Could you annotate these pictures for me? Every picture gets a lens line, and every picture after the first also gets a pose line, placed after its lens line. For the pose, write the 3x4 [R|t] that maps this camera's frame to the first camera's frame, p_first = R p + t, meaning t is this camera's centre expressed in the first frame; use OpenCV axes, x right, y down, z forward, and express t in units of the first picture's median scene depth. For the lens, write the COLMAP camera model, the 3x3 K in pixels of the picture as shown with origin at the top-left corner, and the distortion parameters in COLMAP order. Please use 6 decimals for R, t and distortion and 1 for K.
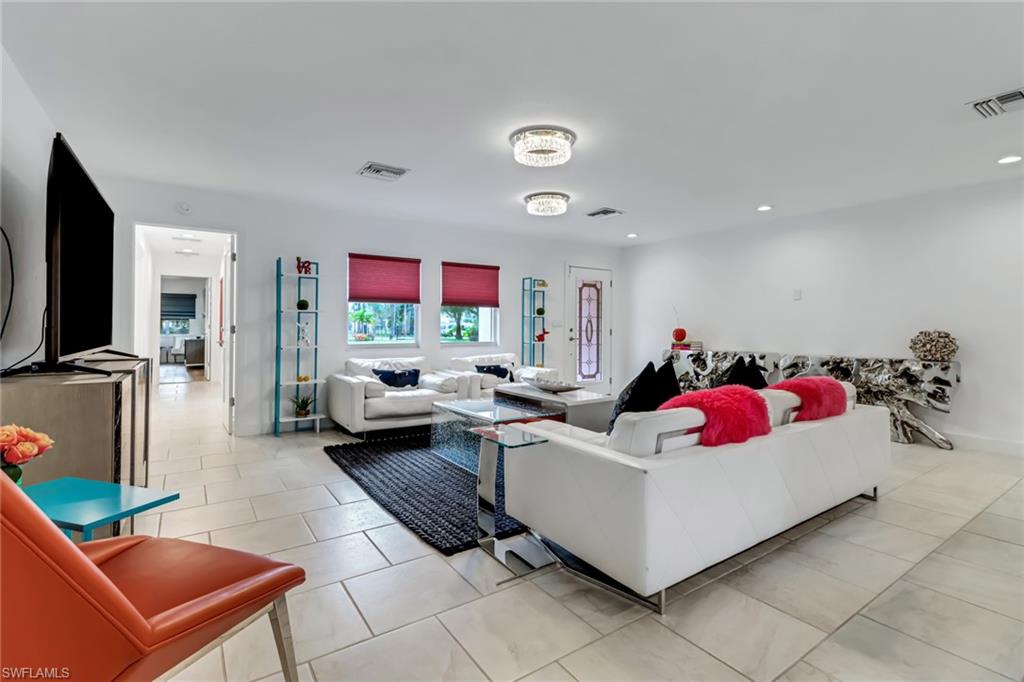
lens RADIAL K [[474.3, 0, 511.7], [0, 474.3, 324.1], [0, 0, 1]] dist [-0.000110, -0.000048]
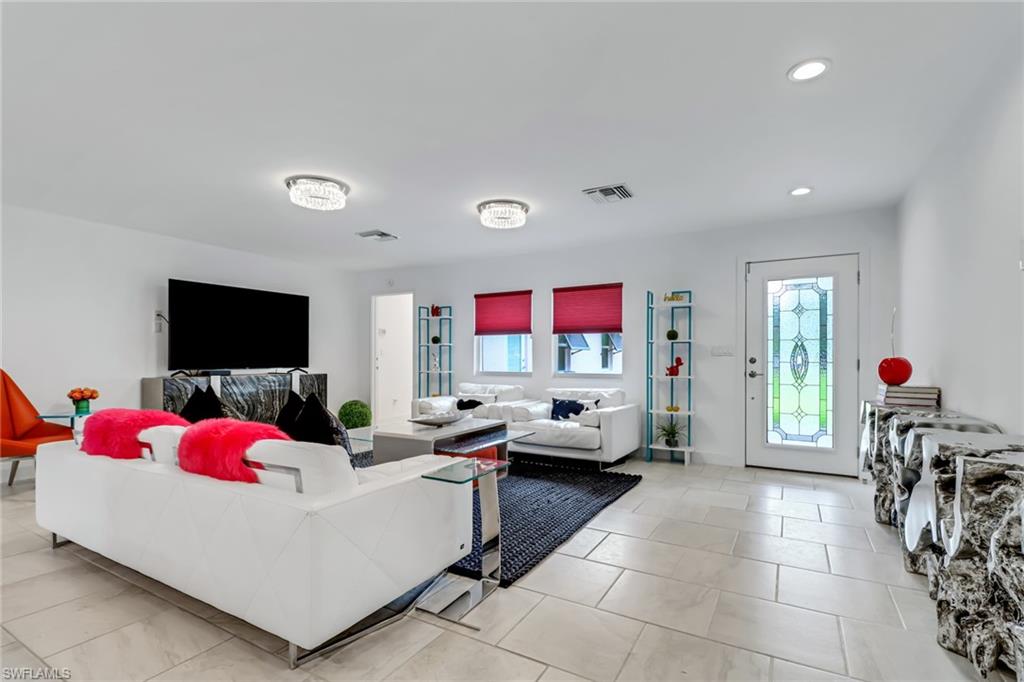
lens RADIAL K [[491.0, 0, 512.0], [0, 491.0, 341.0], [0, 0, 1]] dist [0.008986, 0.000029]
pose [[0.415628, -0.032918, -0.908939, 0.810690], [0.007319, 0.999434, -0.032849, 0.007515], [0.909505, 0.007000, 0.415634, 0.571602]]
